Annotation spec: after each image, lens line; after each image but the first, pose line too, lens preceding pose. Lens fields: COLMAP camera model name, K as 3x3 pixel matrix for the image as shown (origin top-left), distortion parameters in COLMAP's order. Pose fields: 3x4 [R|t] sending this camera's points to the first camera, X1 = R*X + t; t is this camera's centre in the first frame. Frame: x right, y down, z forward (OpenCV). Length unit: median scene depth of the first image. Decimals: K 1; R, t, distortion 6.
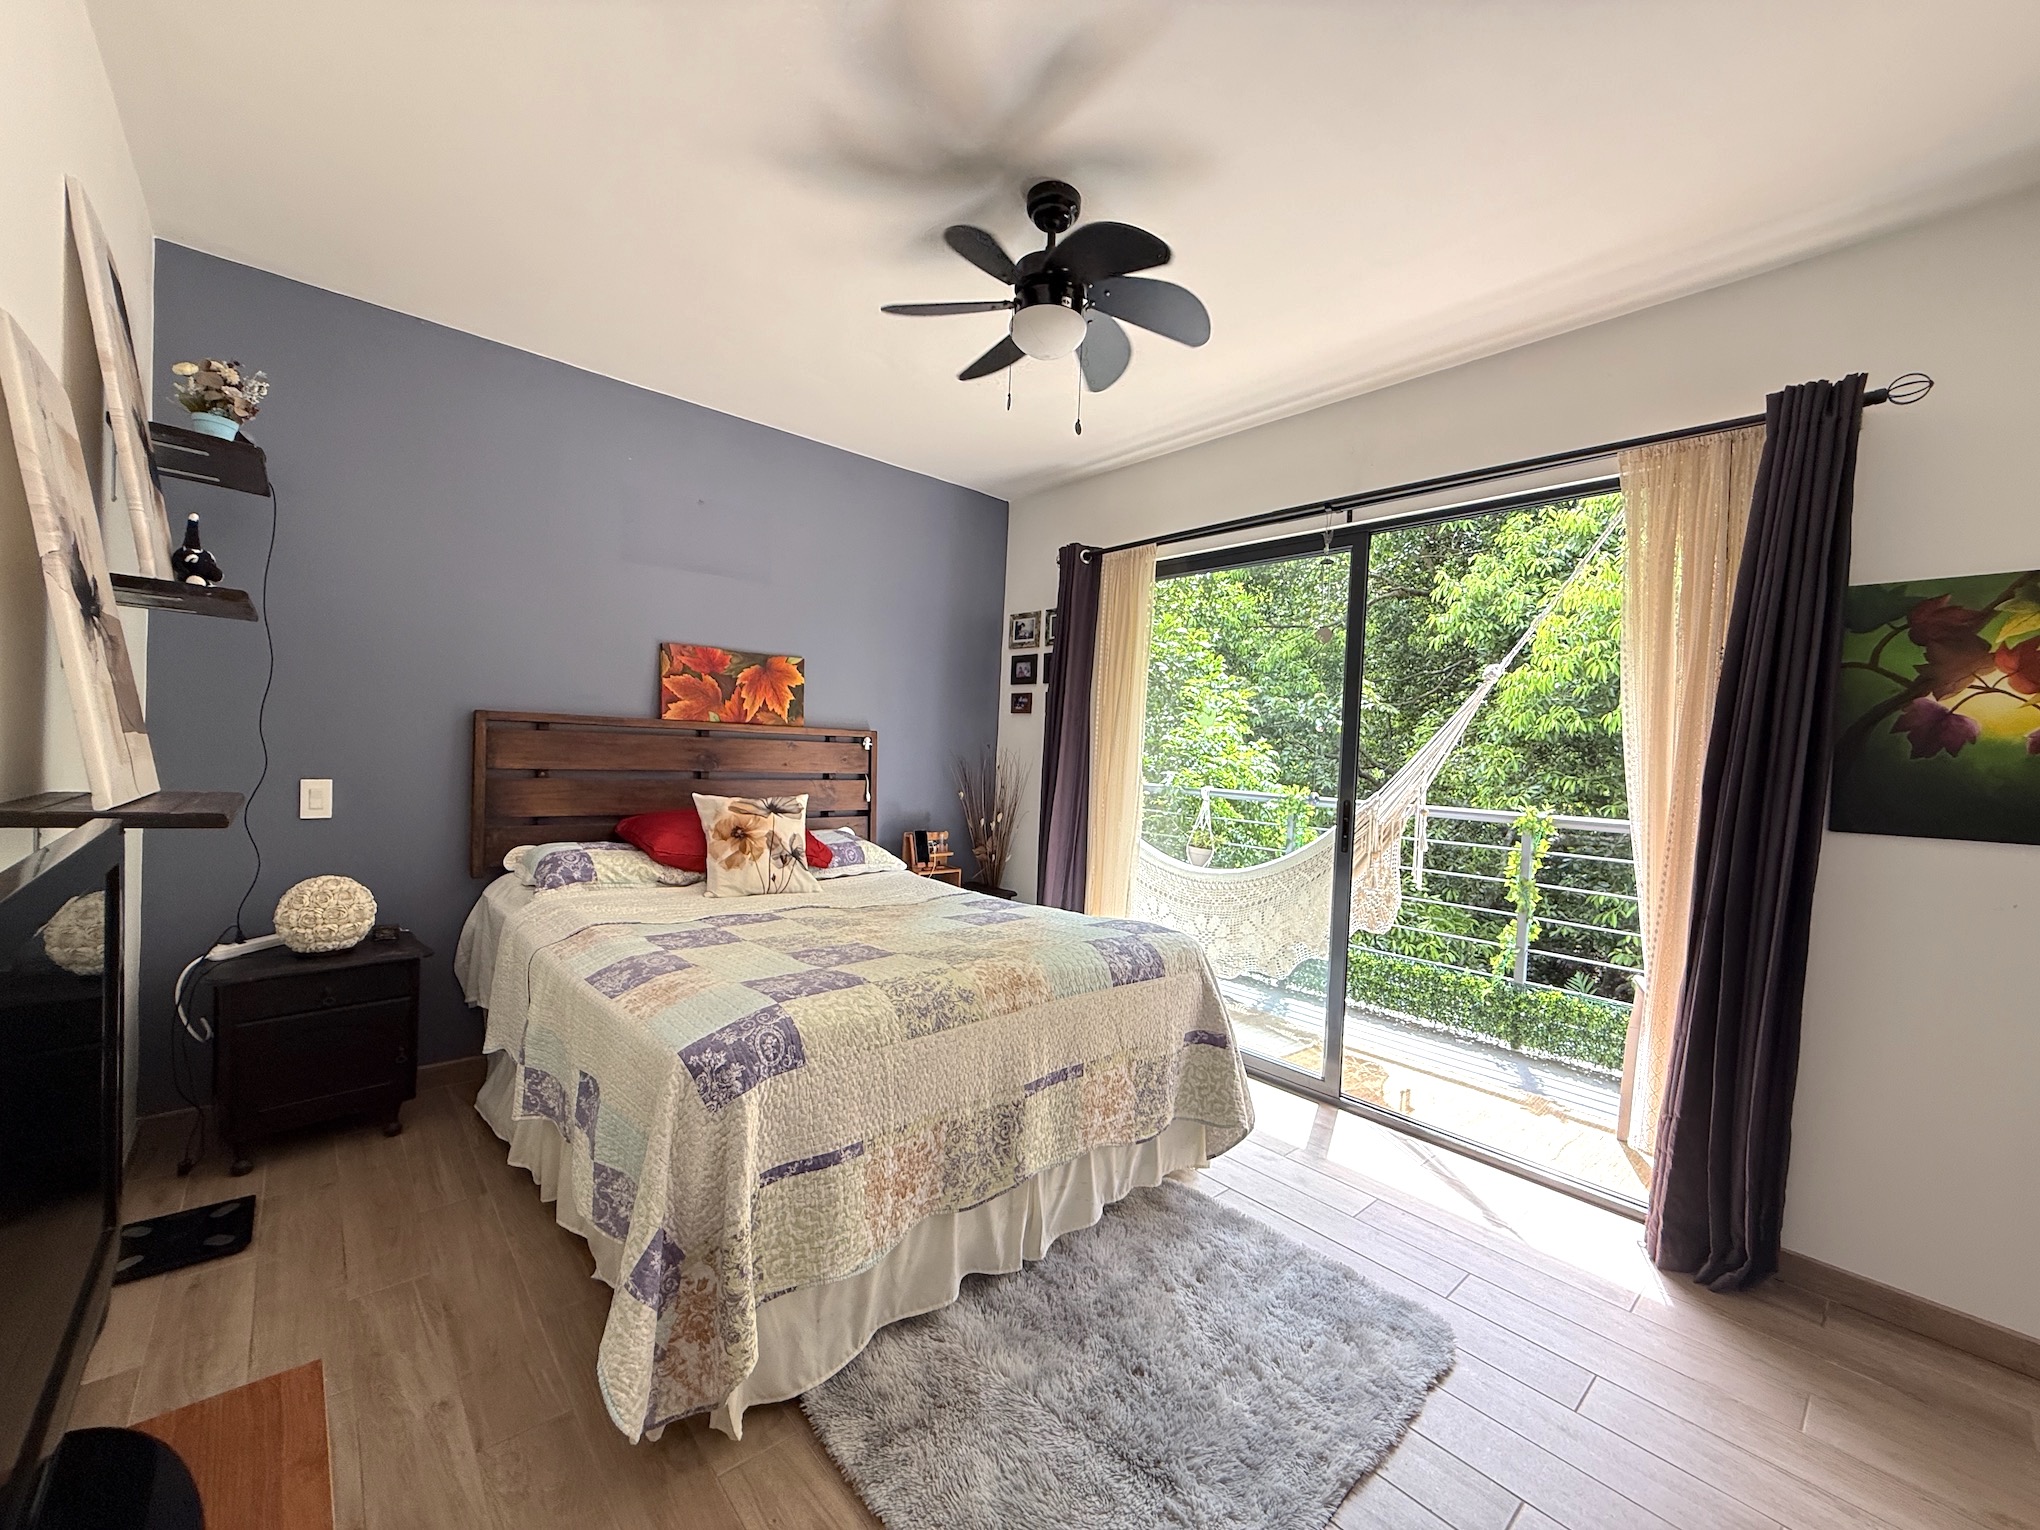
lens RADIAL K [[820.3, 0, 1010.9], [0, 820.3, 744.5], [0, 0, 1]] dist [0.000898, -0.000022]
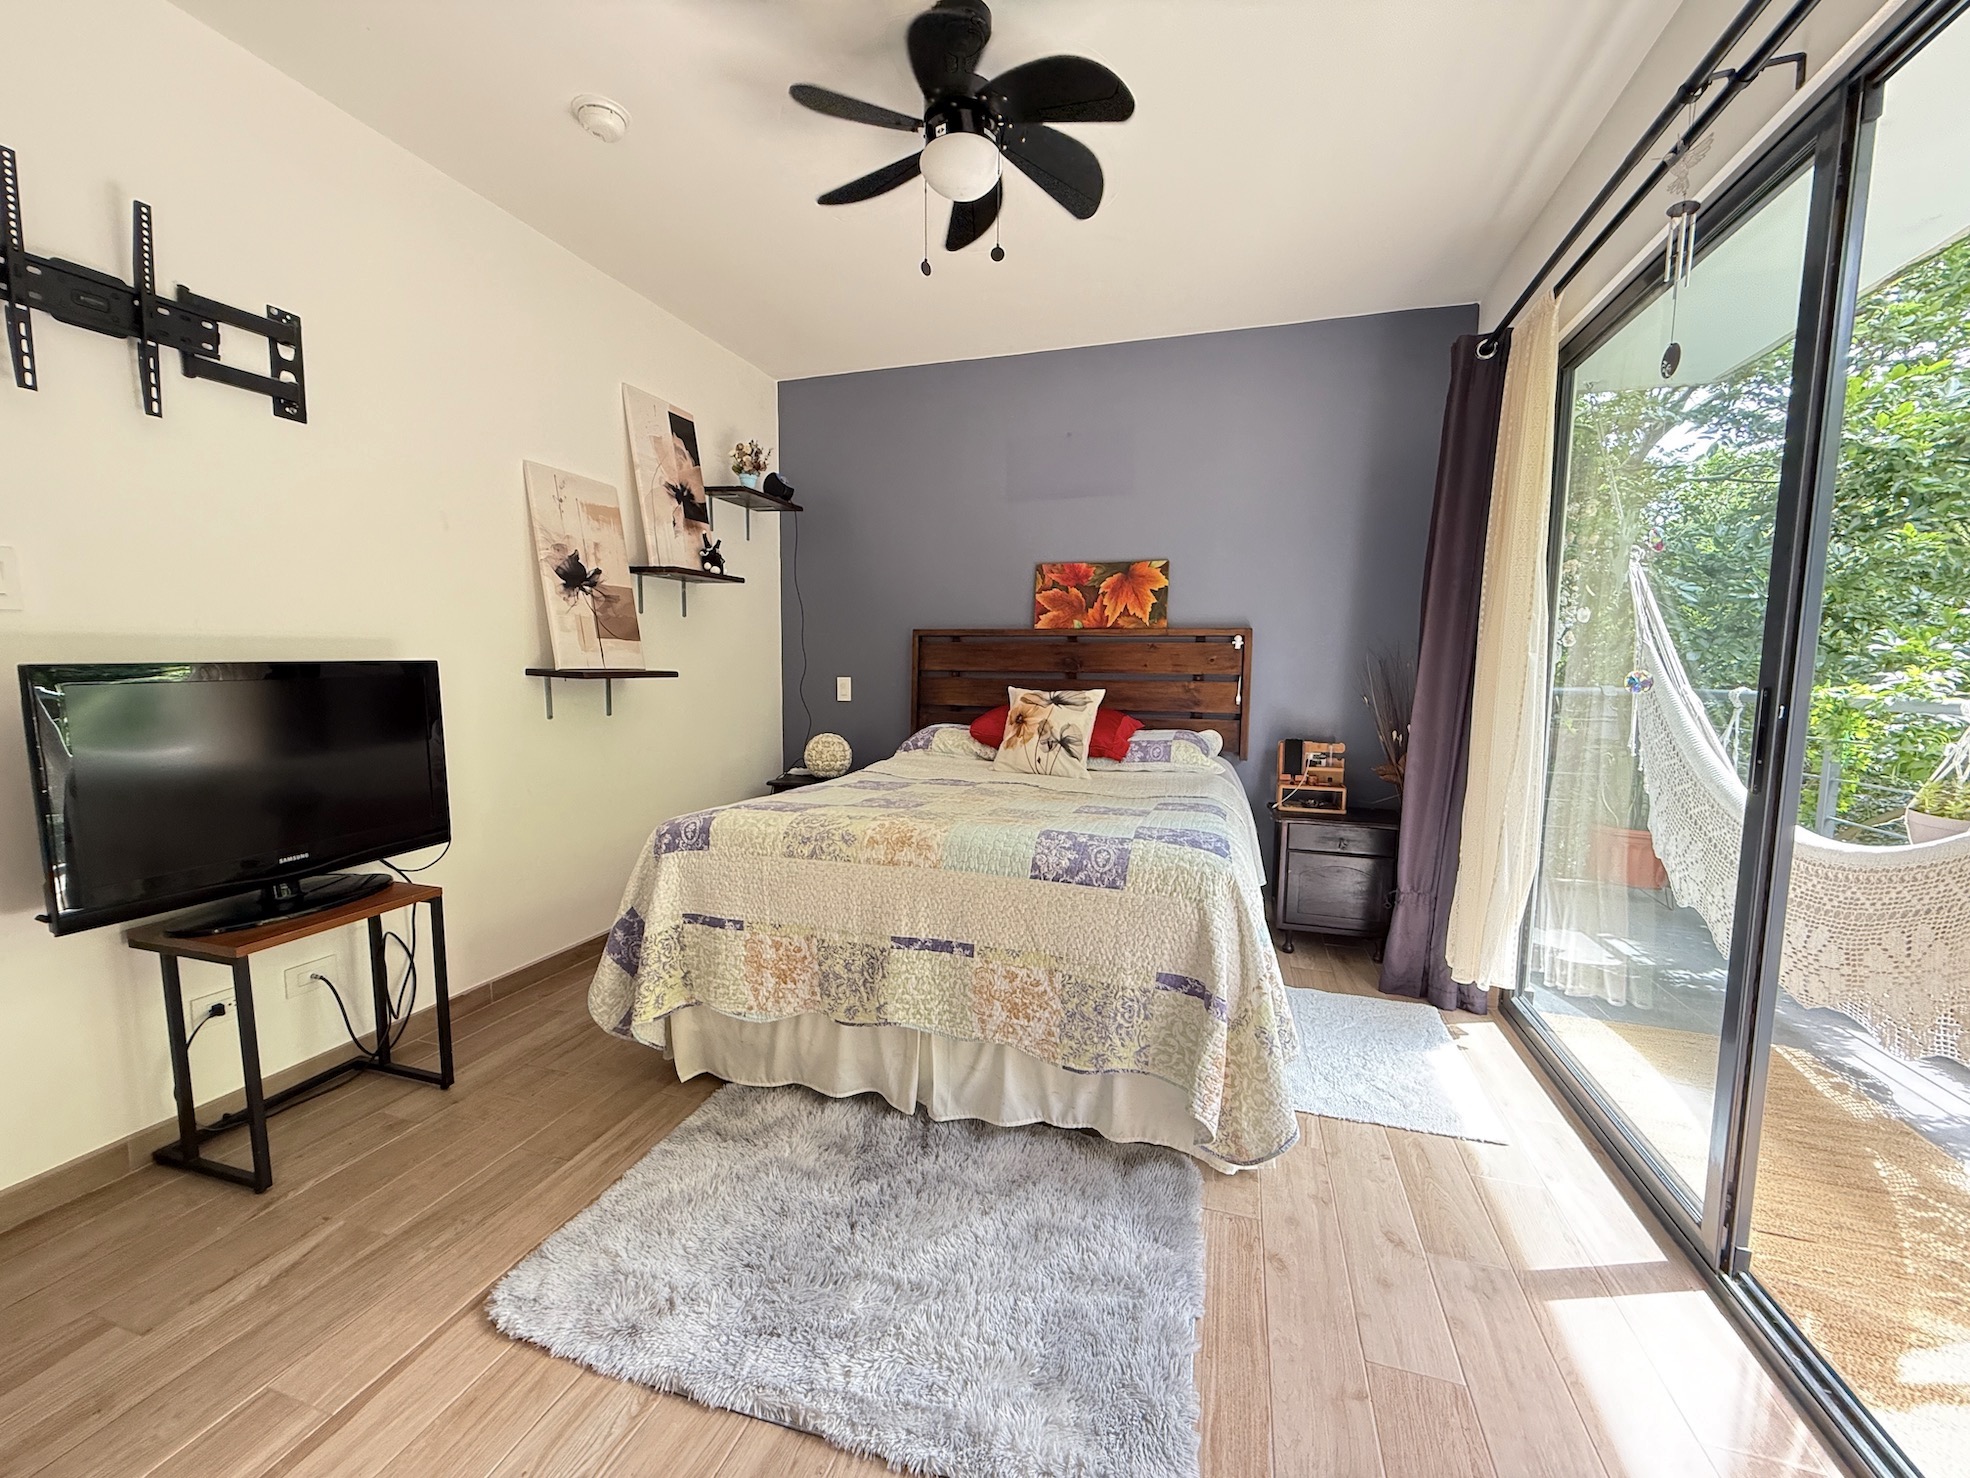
lens RADIAL K [[792.1, 0, 976.2], [0, 792.1, 719.2], [0, 0, 1]] dist [0.000898, -0.000022]
pose [[0.510813, 0.022966, -0.859385, 0.523185], [0.013931, 0.999291, 0.034986, 0.059098], [0.859579, -0.029843, 0.510131, 0.329182]]
